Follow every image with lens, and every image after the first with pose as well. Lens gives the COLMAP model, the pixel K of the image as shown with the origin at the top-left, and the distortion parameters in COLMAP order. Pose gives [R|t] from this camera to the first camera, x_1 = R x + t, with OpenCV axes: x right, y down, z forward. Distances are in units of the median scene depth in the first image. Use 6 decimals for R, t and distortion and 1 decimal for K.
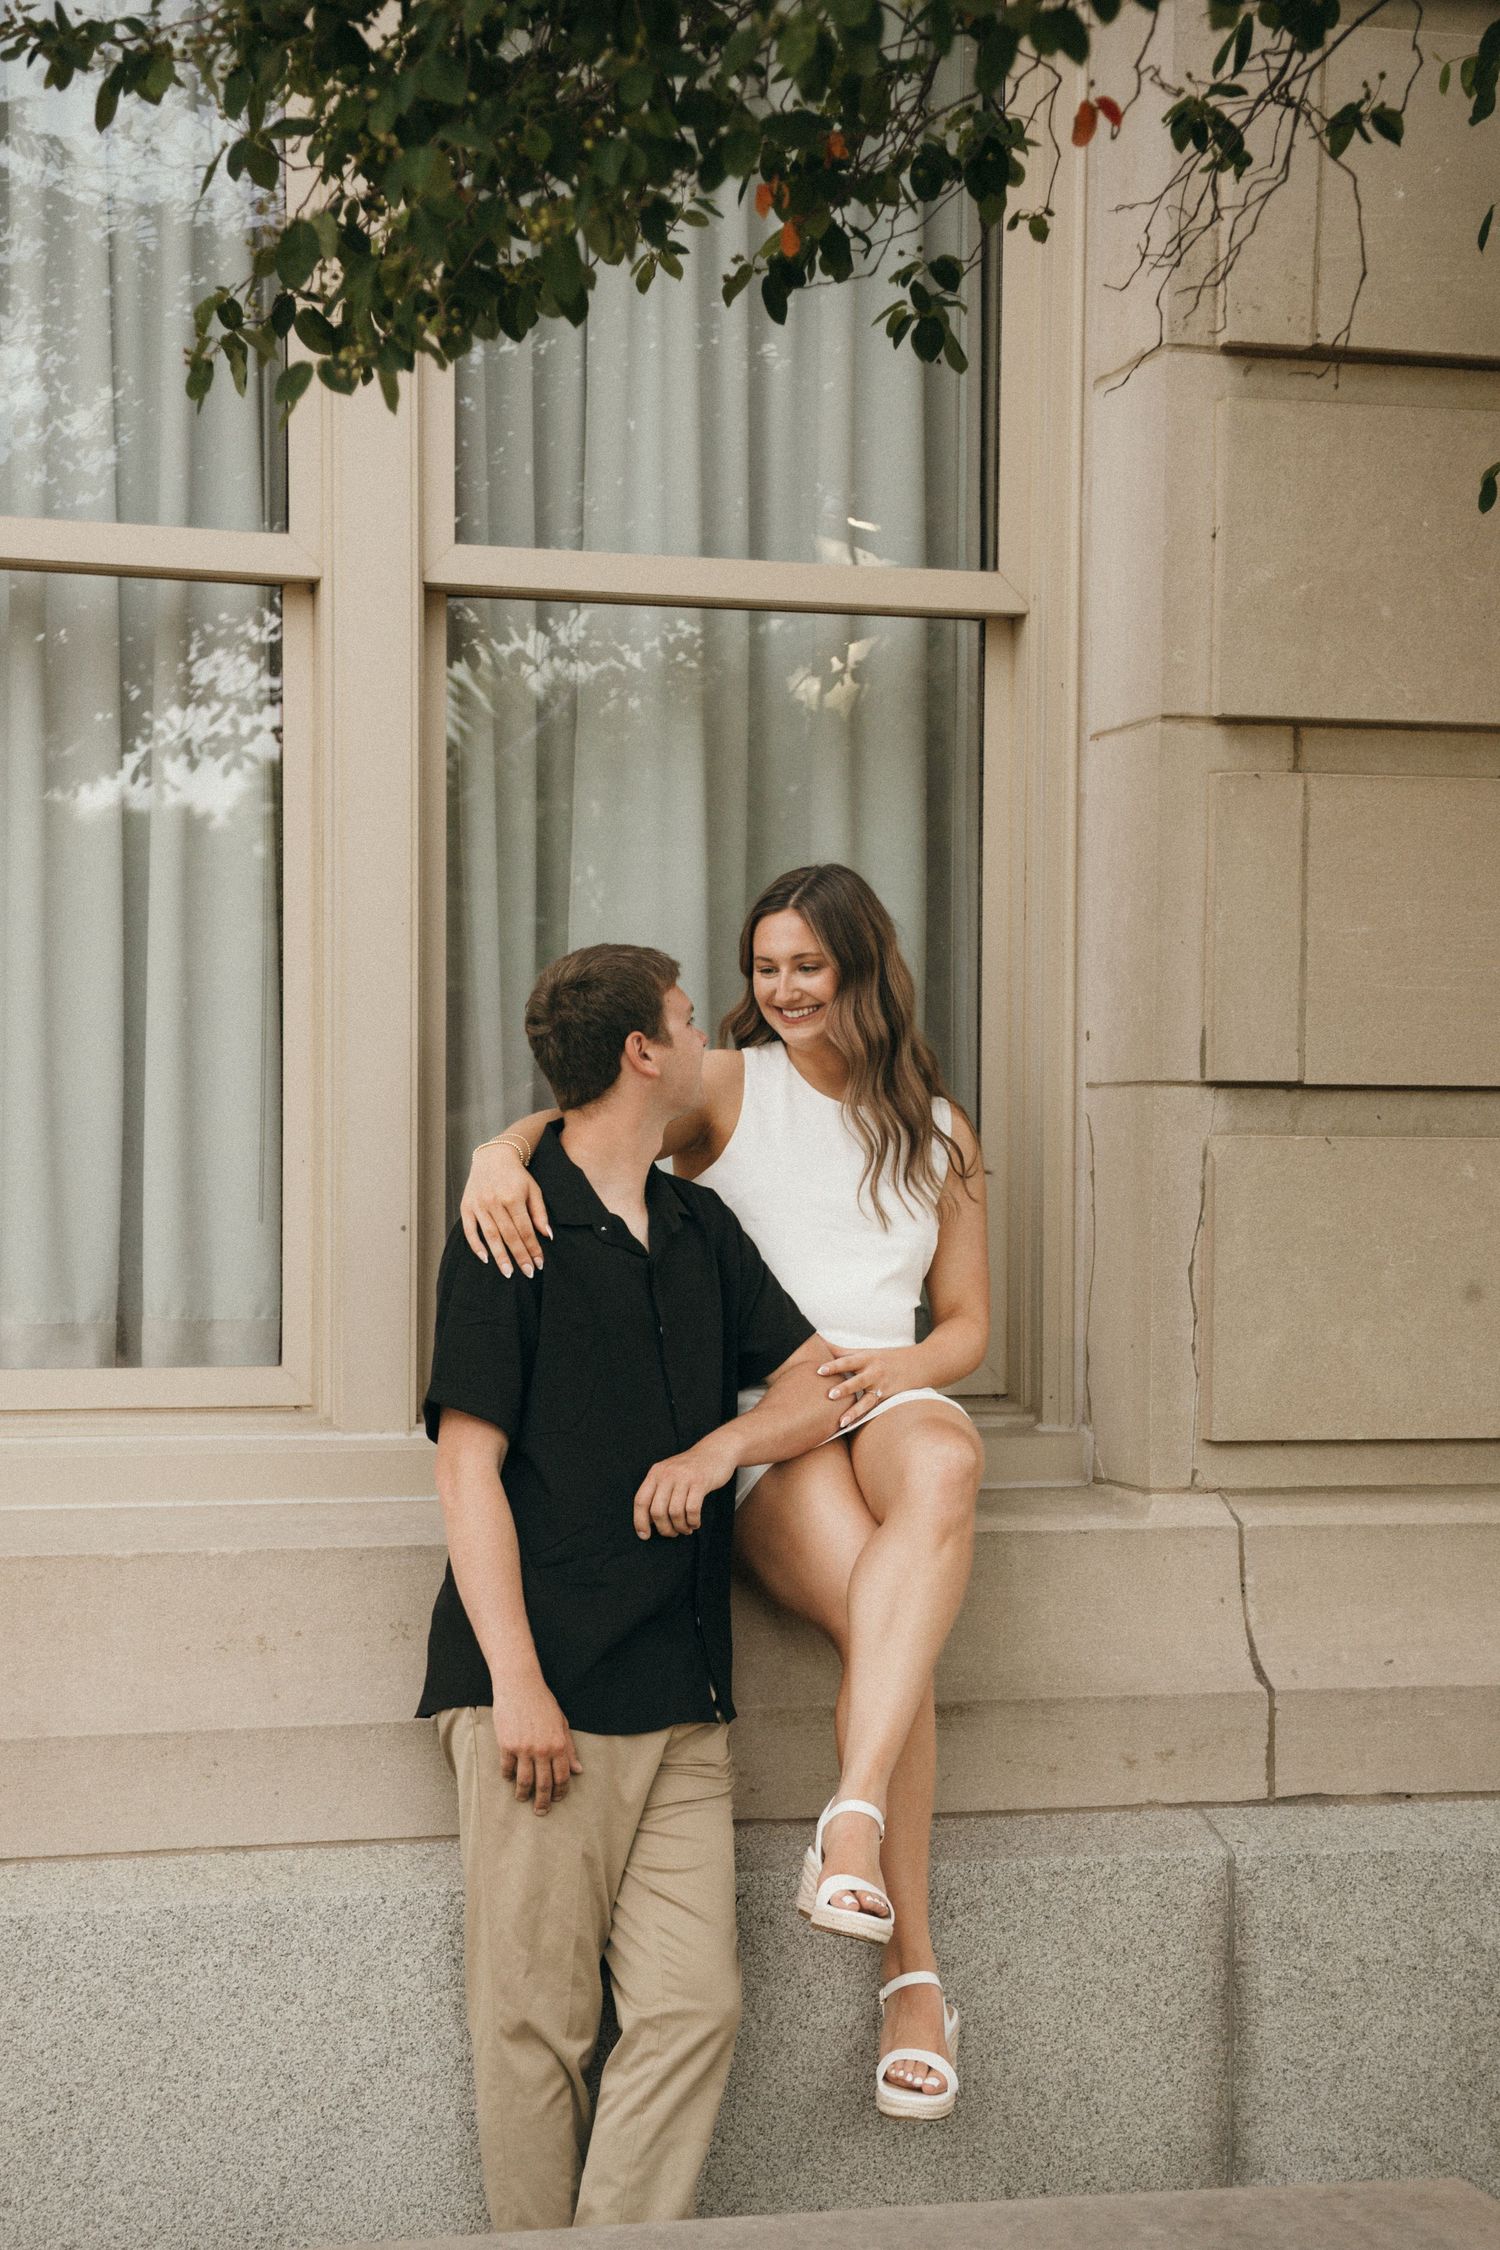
lens RADIAL K [[3599.3, 0, 808.3], [0, 3599.3, 1167.2], [0, 0, 1]] dist [0.164924, 0.000000]
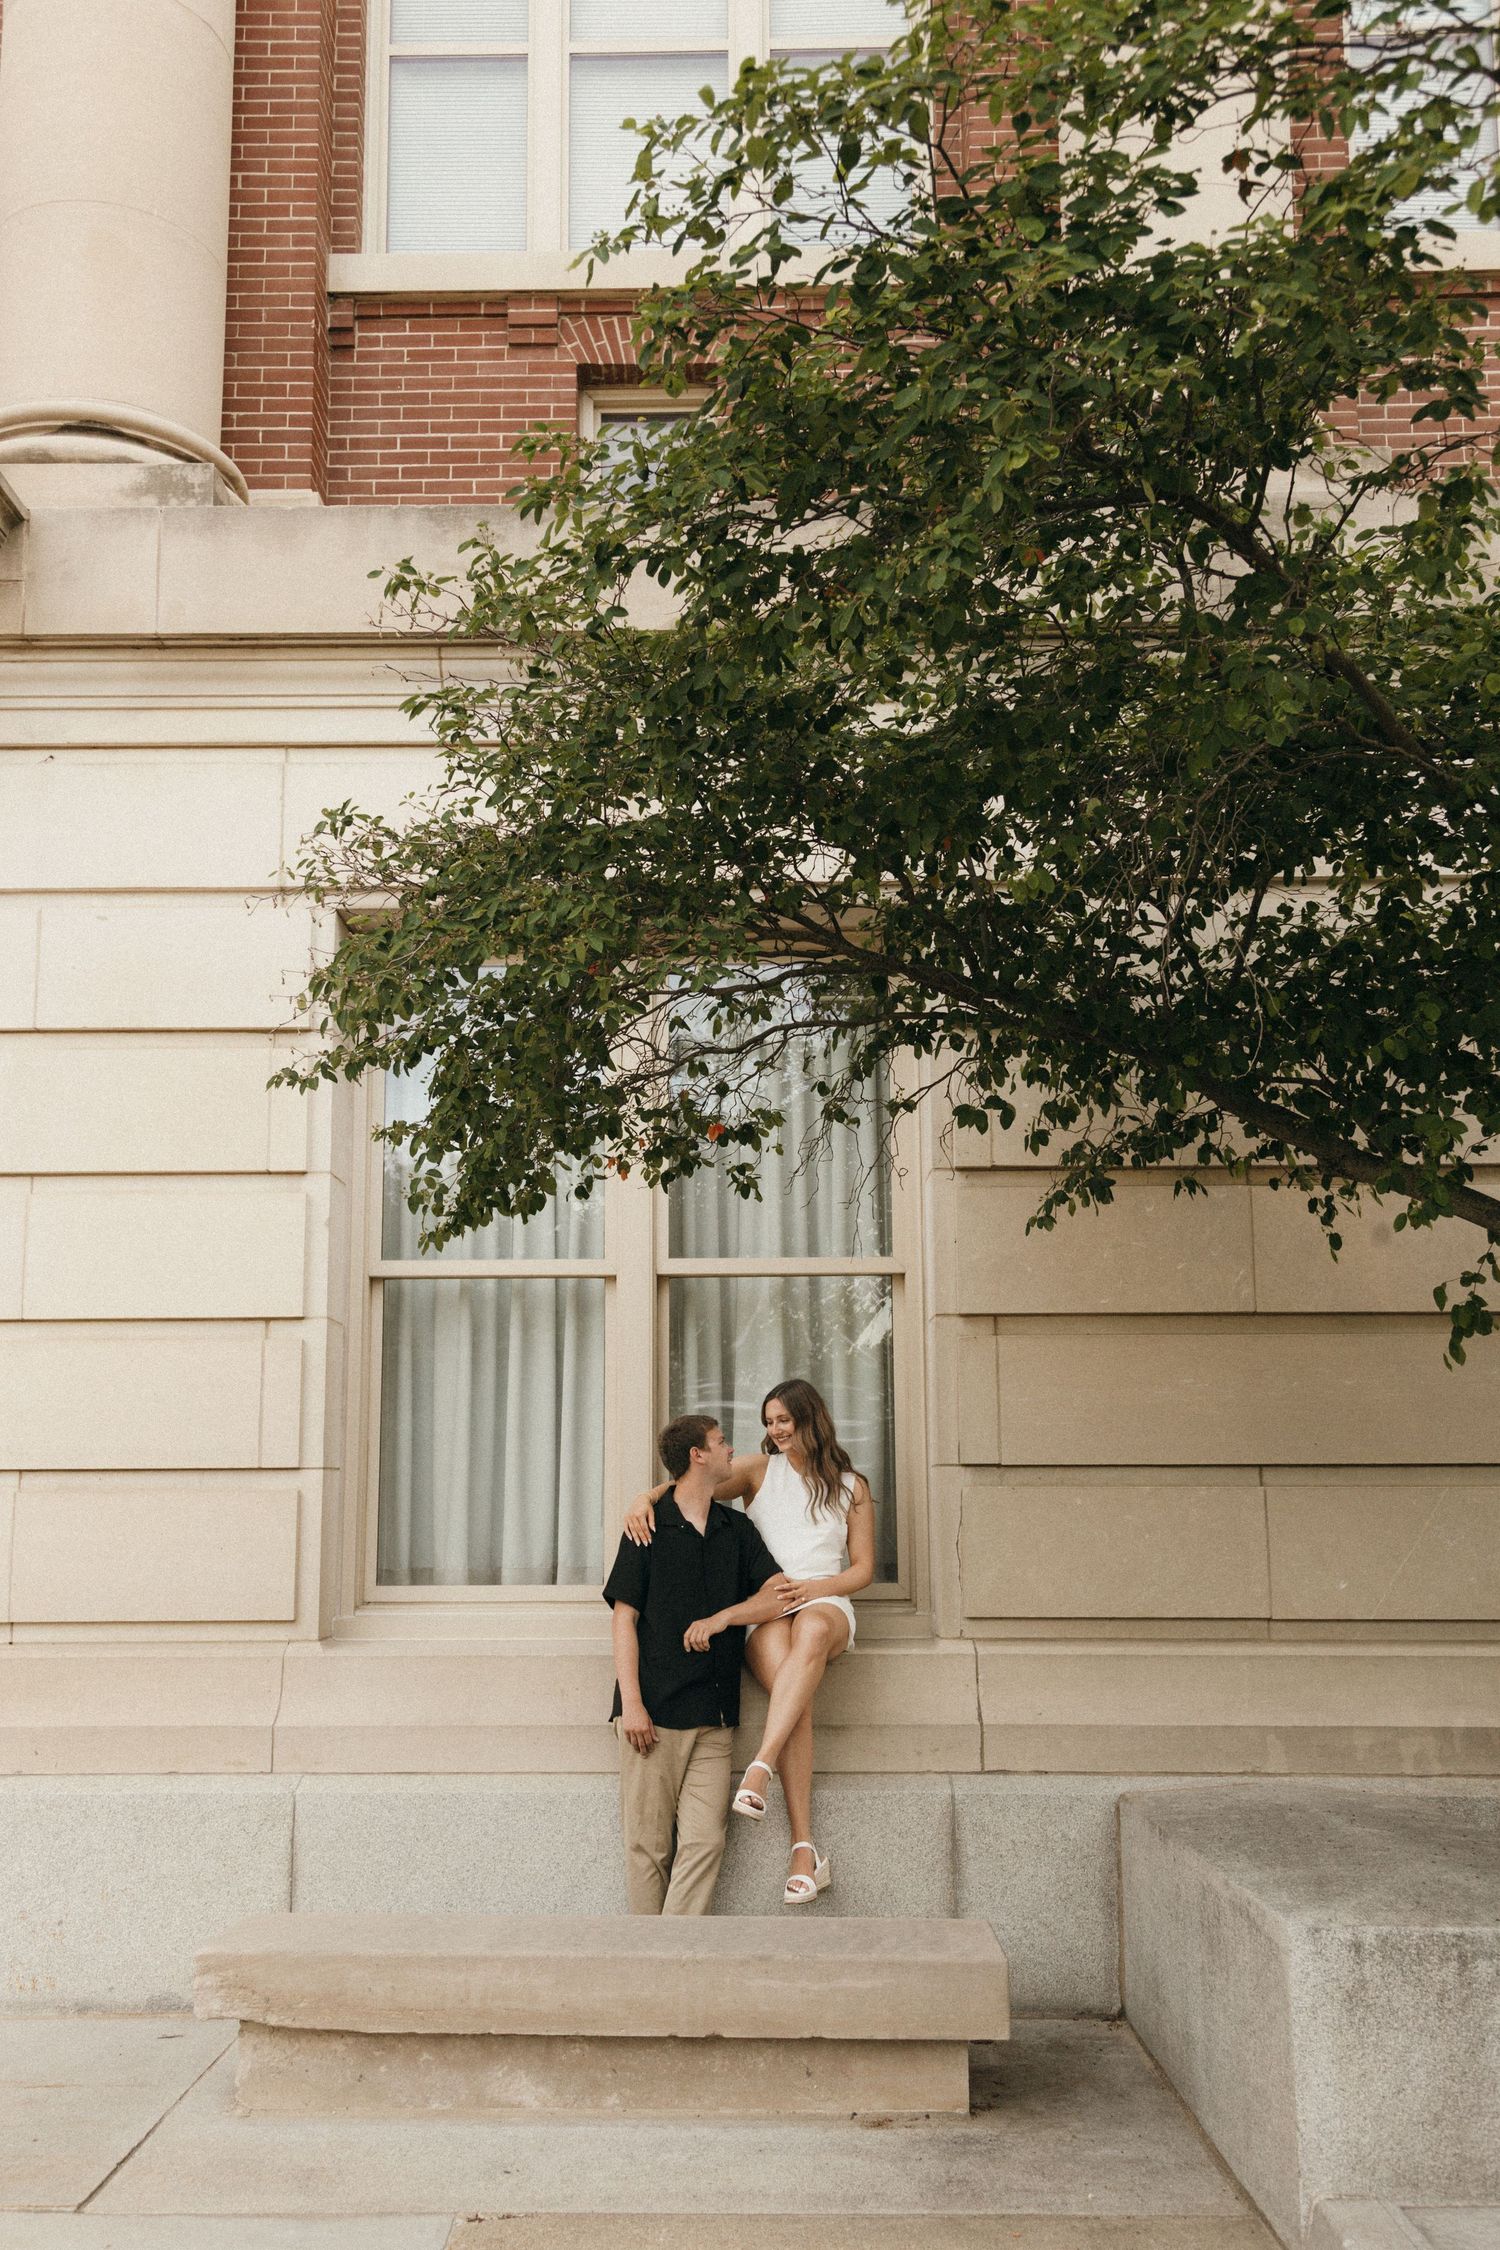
lens RADIAL K [[1782.4, 0, 713.7], [0, 1782.4, 1206.9], [0, 0, 1]] dist [0.014372, 0.009286]
pose [[0.960535, -0.057540, -0.272143, 0.304194], [0.009479, 0.984573, -0.174717, 0.014189], [0.277998, 0.165242, 0.946262, -0.213488]]
